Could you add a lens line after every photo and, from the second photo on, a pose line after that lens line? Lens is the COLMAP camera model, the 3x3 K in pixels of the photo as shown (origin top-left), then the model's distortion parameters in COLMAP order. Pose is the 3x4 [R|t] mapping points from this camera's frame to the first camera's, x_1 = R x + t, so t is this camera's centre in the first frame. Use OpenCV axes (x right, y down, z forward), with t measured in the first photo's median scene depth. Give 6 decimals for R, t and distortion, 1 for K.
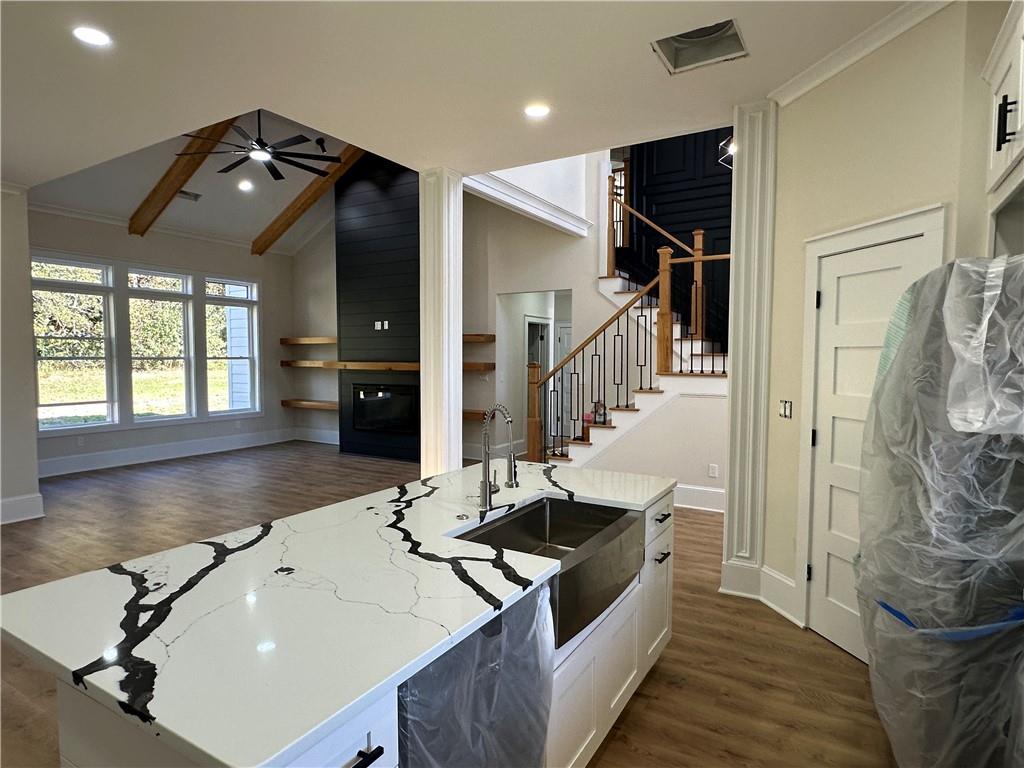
lens RADIAL K [[577.0, 0, 507.2], [0, 577.0, 386.3], [0, 0, 1]] dist [-0.004470, 0.000850]
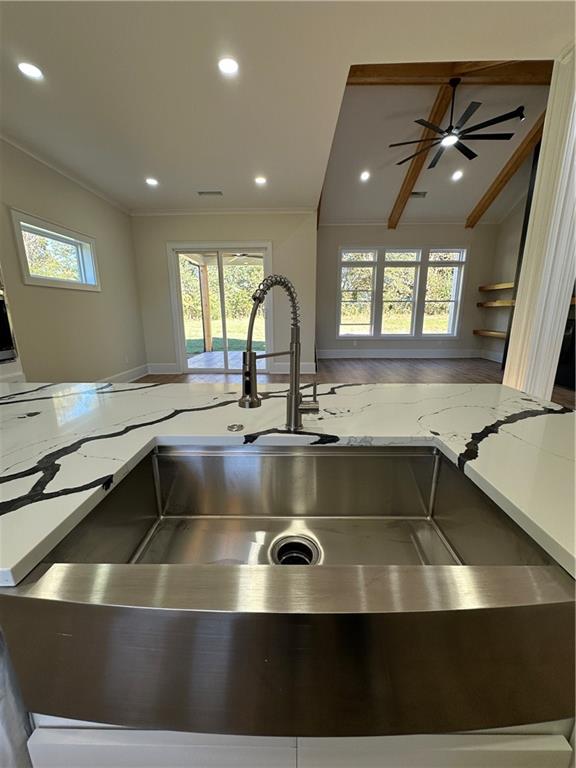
lens RADIAL K [[307.8, 0, 289.6], [0, 307.8, 383.1], [0, 0, 1]] dist [-0.000399, 0.000274]
pose [[0.508548, 0.193780, -0.838944, 0.072295], [-0.039313, 0.978556, 0.202197, 0.018727], [0.860135, -0.069845, 0.505261, 0.203243]]
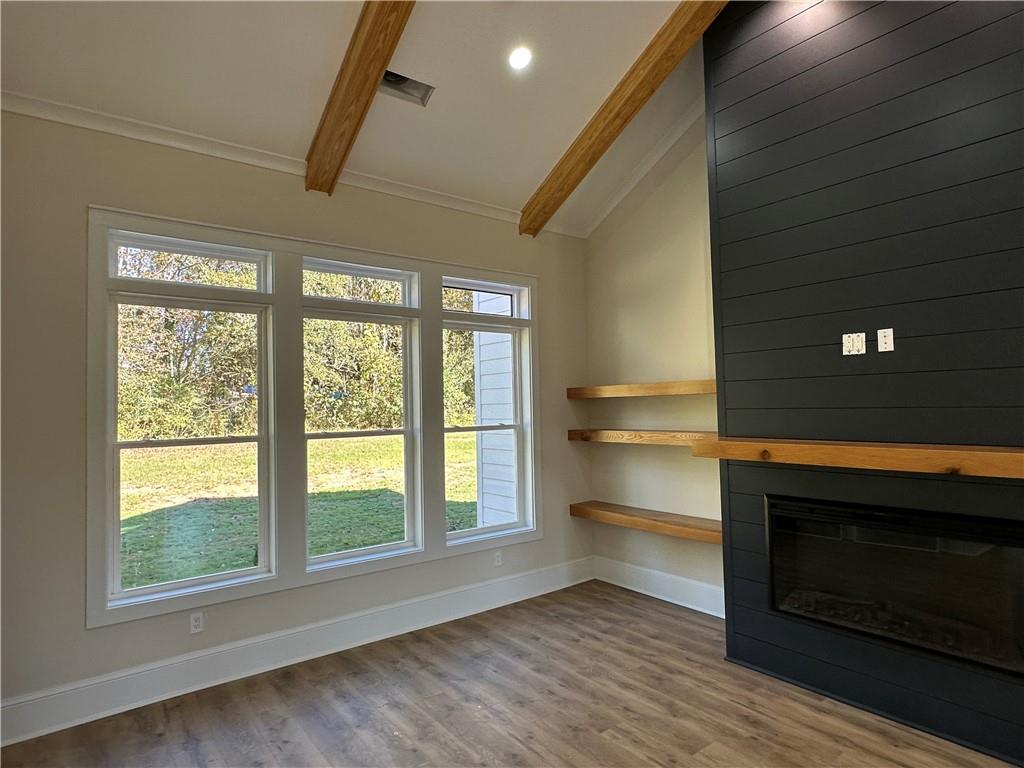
lens RADIAL K [[577.0, 0, 512.5], [0, 577.0, 384.3], [0, 0, 1]] dist [-0.004470, 0.000850]
pose [[0.931520, -0.035258, -0.361976, -0.283593], [0.003712, 0.996160, -0.087476, -0.045720], [0.363670, 0.080141, 0.928074, 0.555456]]
